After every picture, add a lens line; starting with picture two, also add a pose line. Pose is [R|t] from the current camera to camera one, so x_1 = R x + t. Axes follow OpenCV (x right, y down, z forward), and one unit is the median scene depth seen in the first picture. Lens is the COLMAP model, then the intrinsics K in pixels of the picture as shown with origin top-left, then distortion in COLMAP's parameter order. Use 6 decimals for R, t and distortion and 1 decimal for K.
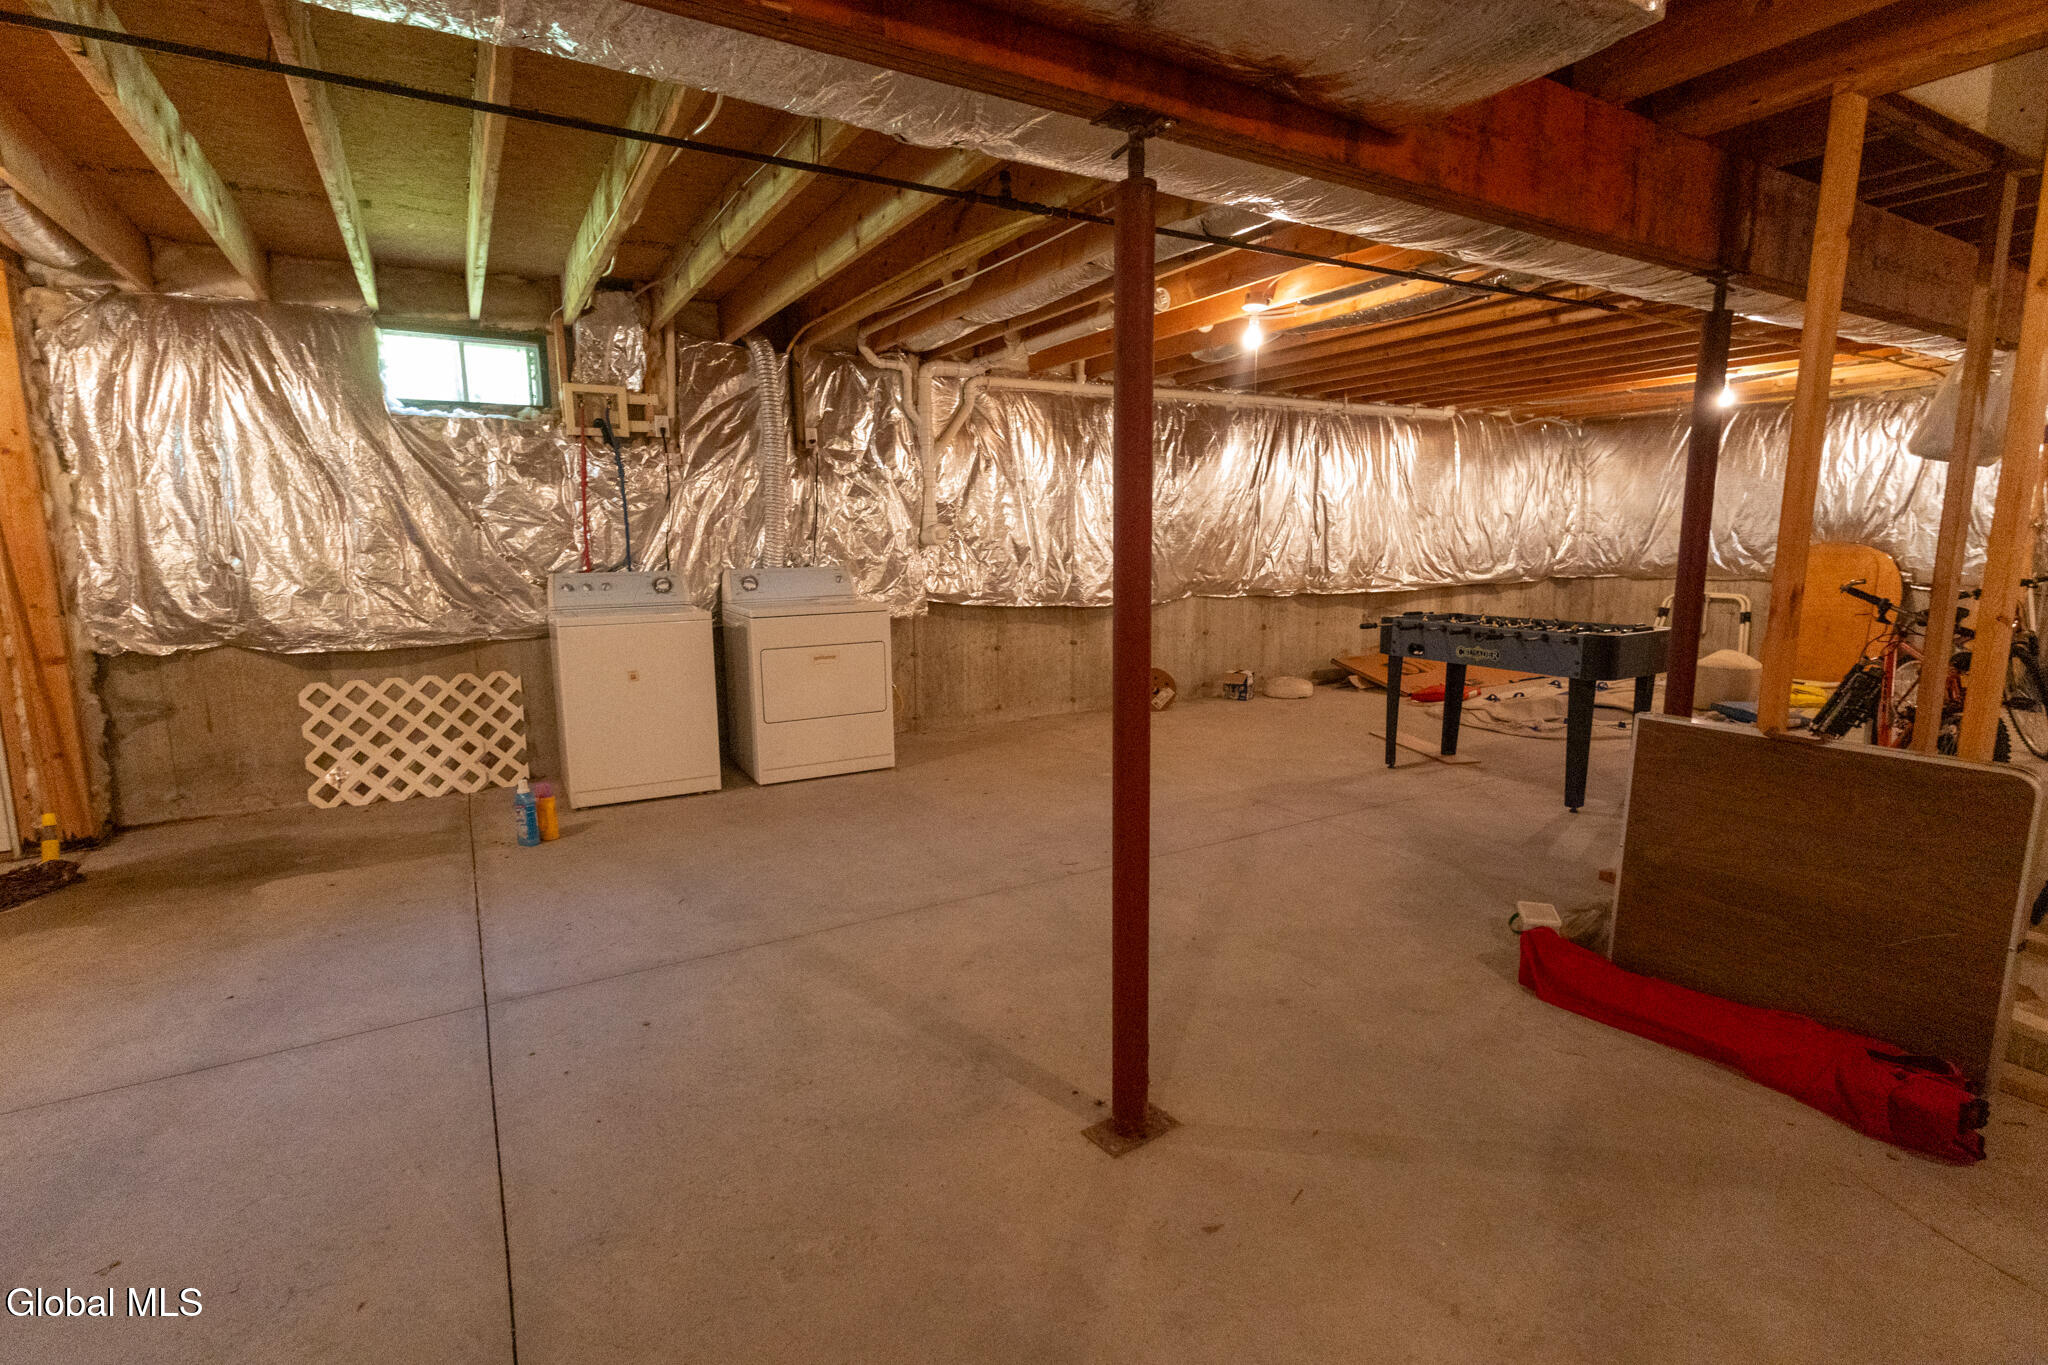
lens RADIAL K [[952.1, 0, 1019.8], [0, 952.1, 683.6], [0, 0, 1]] dist [0.001709, 0.000766]
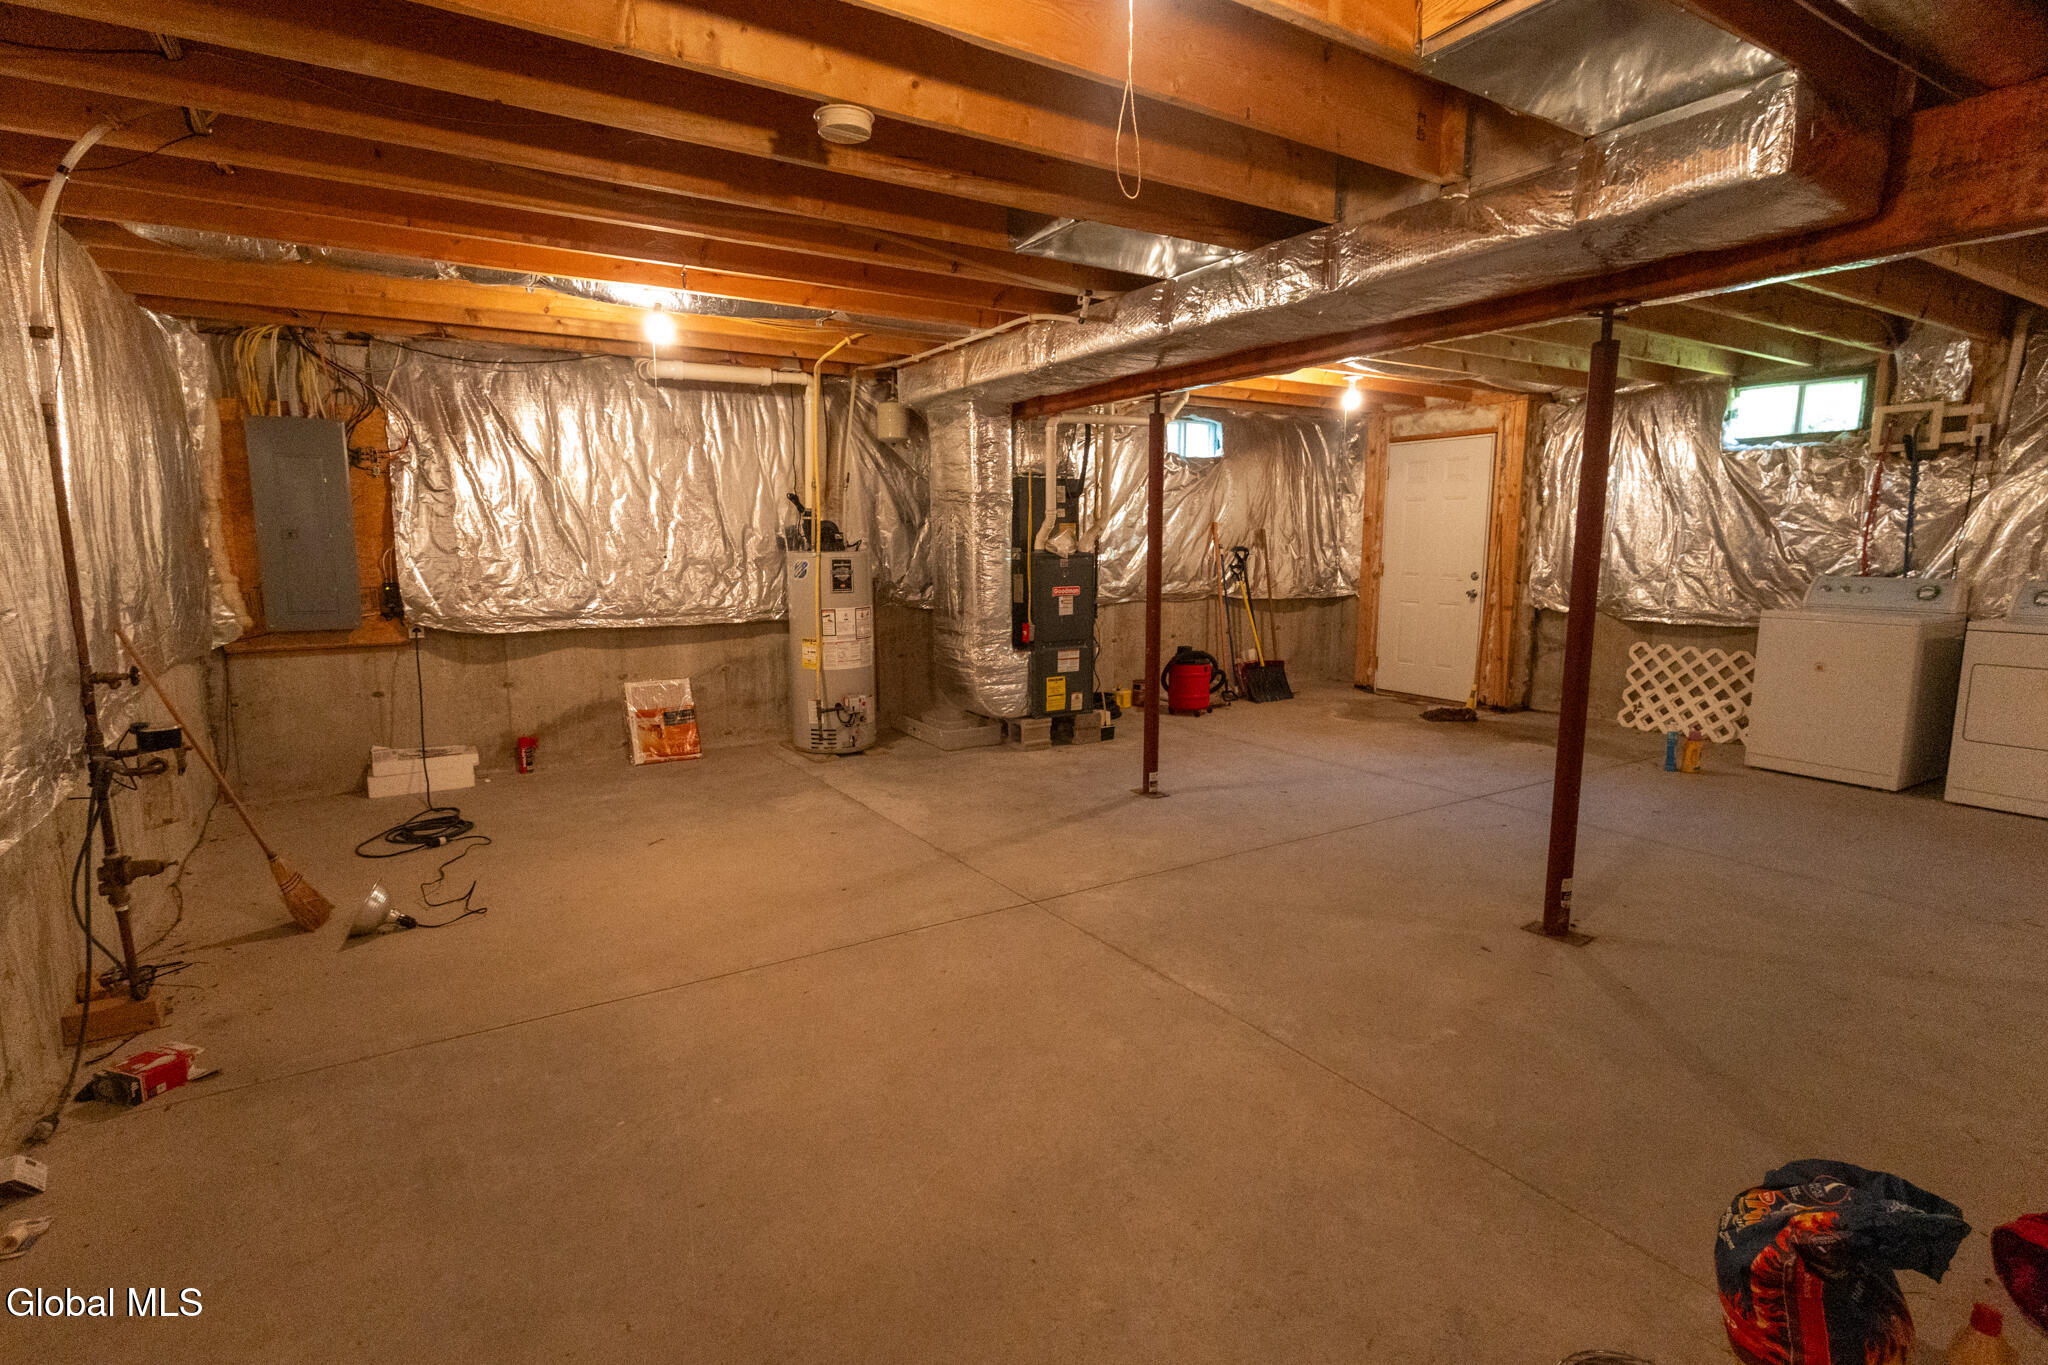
lens RADIAL K [[952.1, 0, 1019.8], [0, 952.1, 683.6], [0, 0, 1]] dist [0.001709, 0.000766]
pose [[0.025384, 0.160792, -0.986662, 0.659918], [-0.149770, 0.976452, 0.155275, -0.021725], [0.988395, 0.143831, 0.048868, -0.003939]]
